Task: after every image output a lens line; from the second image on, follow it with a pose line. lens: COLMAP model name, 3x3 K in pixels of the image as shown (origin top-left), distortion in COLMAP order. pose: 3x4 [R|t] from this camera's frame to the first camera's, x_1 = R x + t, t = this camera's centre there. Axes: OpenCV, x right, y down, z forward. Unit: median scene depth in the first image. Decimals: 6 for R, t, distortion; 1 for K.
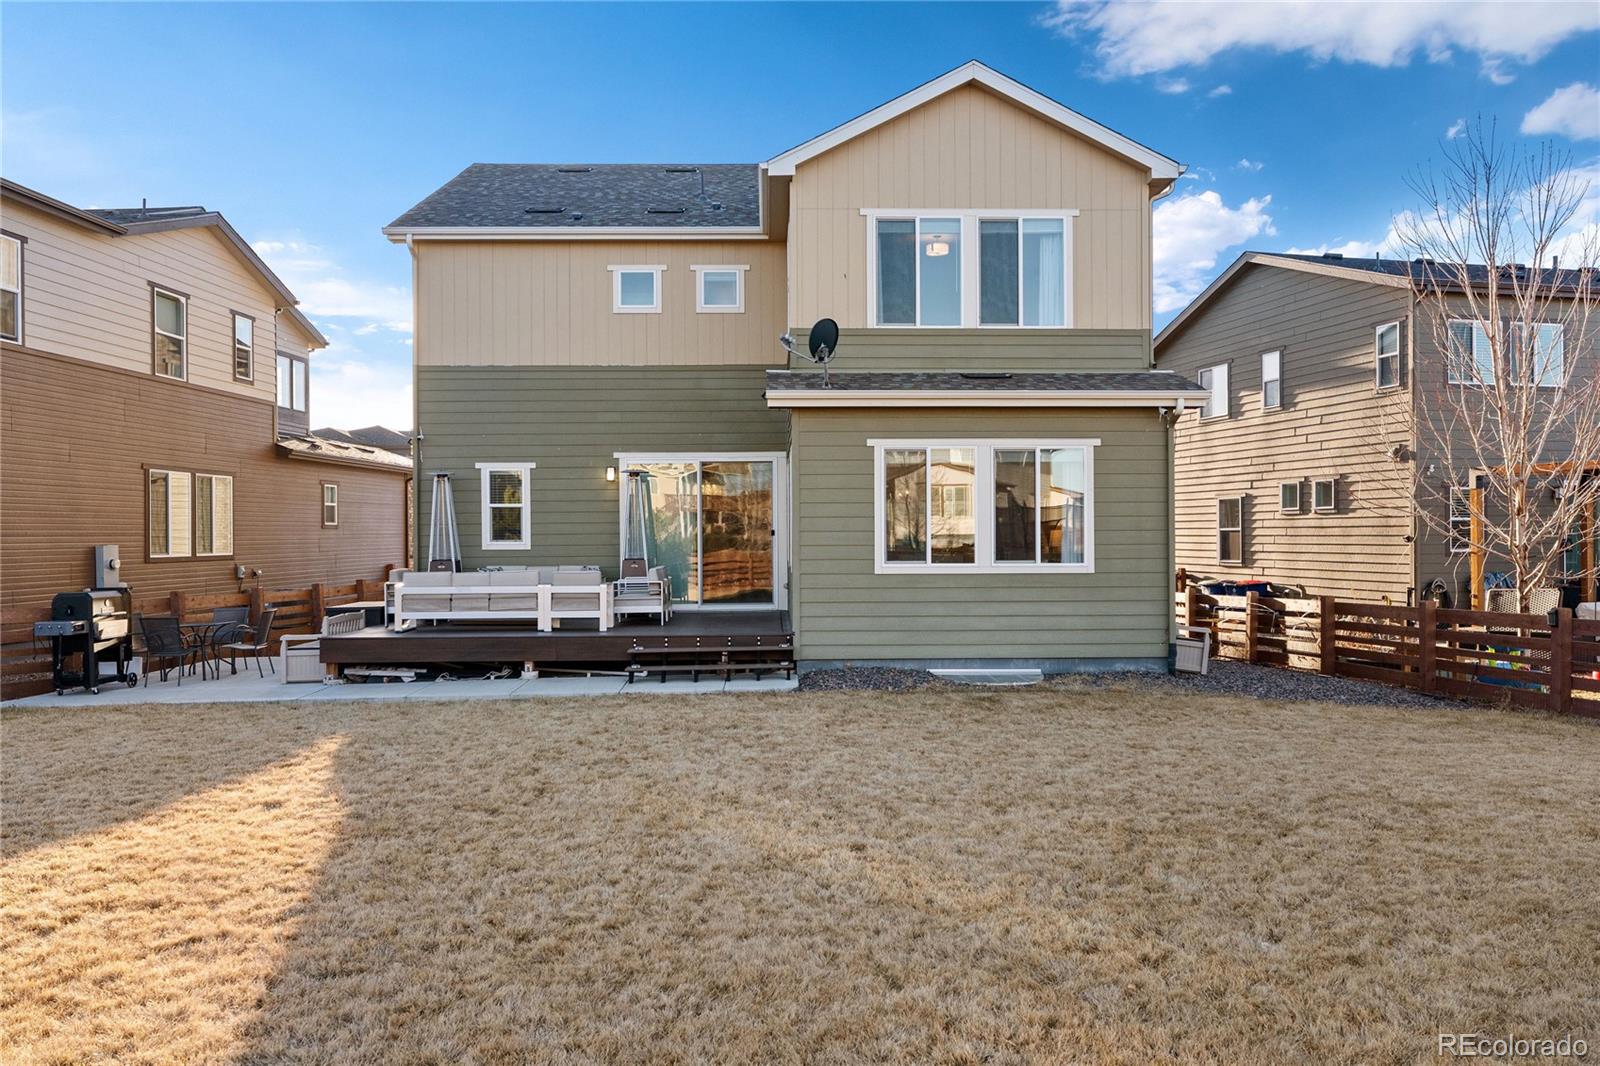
lens RADIAL K [[1139.4, 0, 799.9], [0, 1139.4, 522.6], [0, 0, 1]] dist [0.000619, -0.001450]
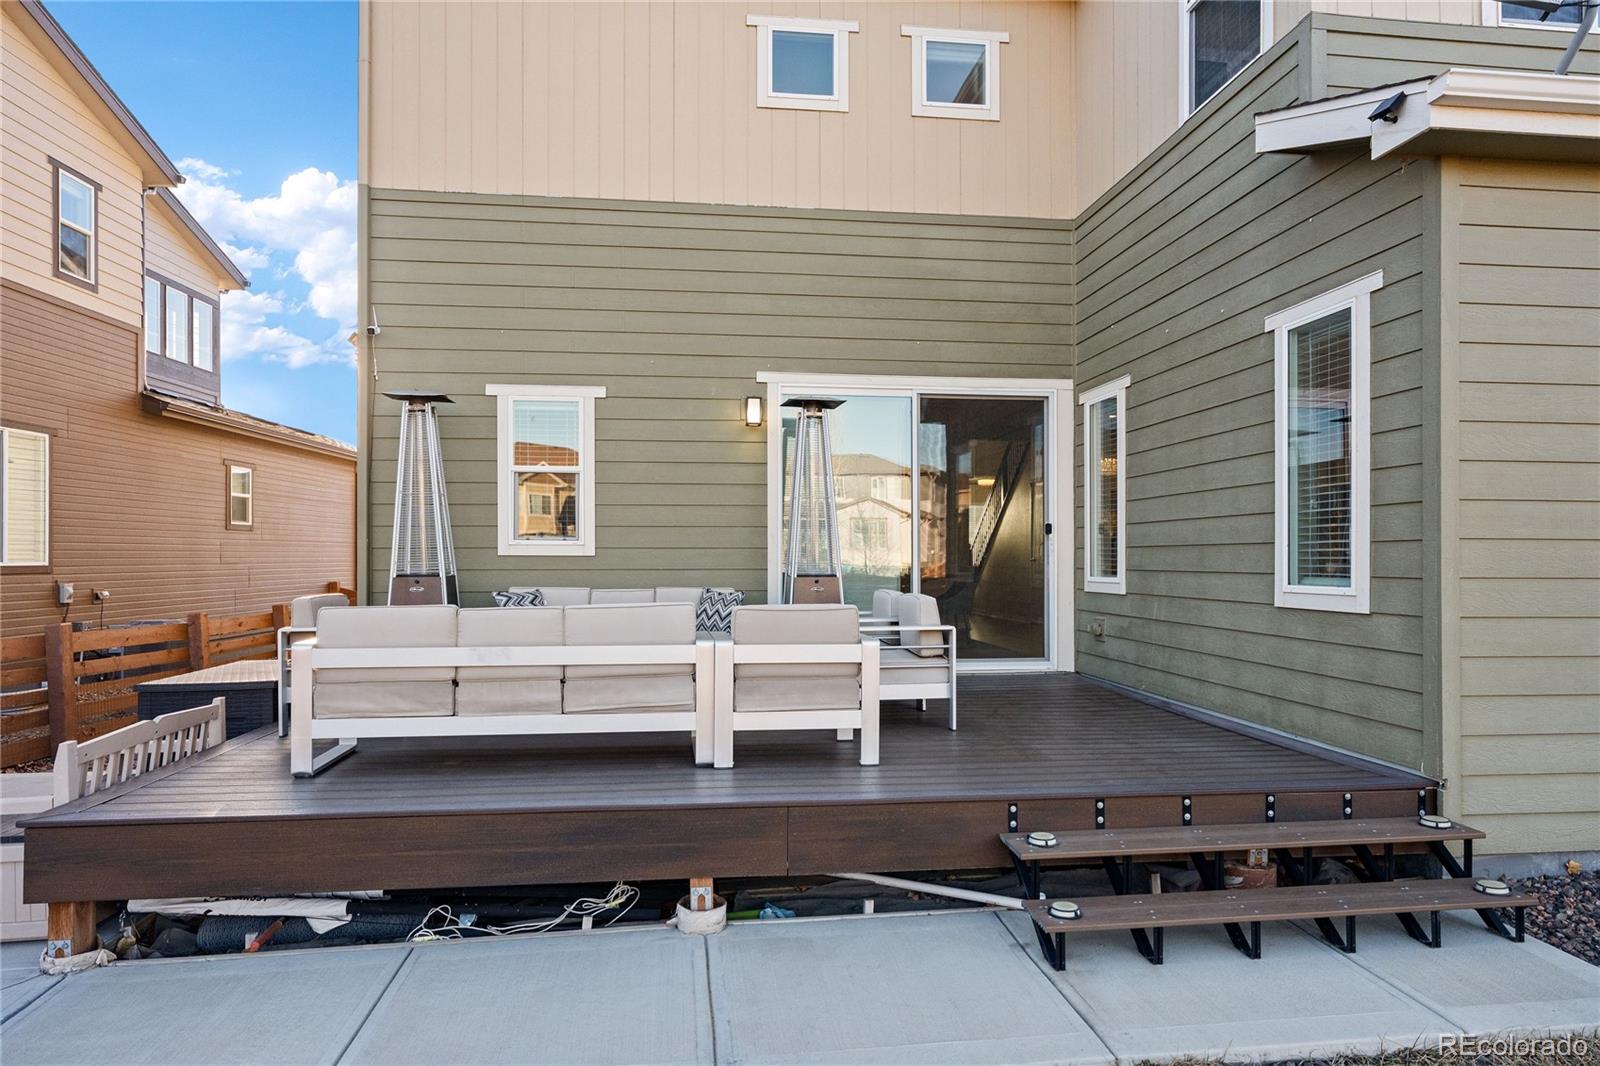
lens RADIAL K [[966.1, 0, 804.6], [0, 966.1, 550.0], [0, 0, 1]] dist [-0.000318, 0.002051]
pose [[0.995543, 0.008100, 0.093959, -0.182413], [-0.008344, 0.999963, 0.002204, 0.019358], [-0.093937, -0.002978, 0.995574, 0.555389]]
